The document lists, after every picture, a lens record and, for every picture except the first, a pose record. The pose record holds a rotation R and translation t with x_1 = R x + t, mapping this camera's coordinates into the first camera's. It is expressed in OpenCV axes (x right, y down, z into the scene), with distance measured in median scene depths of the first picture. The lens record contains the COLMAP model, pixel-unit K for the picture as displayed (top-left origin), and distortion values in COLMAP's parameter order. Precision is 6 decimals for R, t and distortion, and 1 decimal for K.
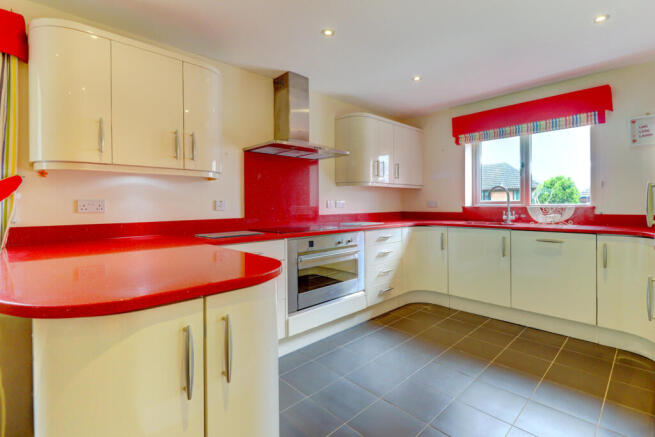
lens RADIAL K [[302.8, 0, 326.5], [0, 302.8, 207.6], [0, 0, 1]] dist [0.000339, 0.000040]
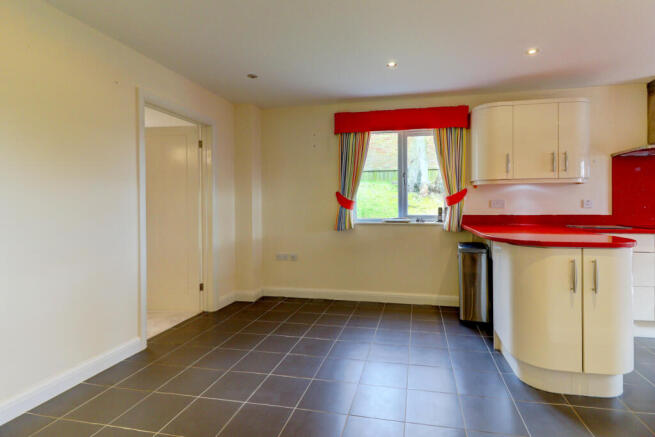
lens RADIAL K [[352.1, 0, 326.0], [0, 352.1, 207.7], [0, 0, 1]] dist [0.002093, 0.000091]
pose [[0.571695, 0.009429, -0.820412, 0.283260], [-0.002844, 0.999951, 0.009510, -0.001536], [0.820461, -0.003103, 0.571694, -0.903407]]
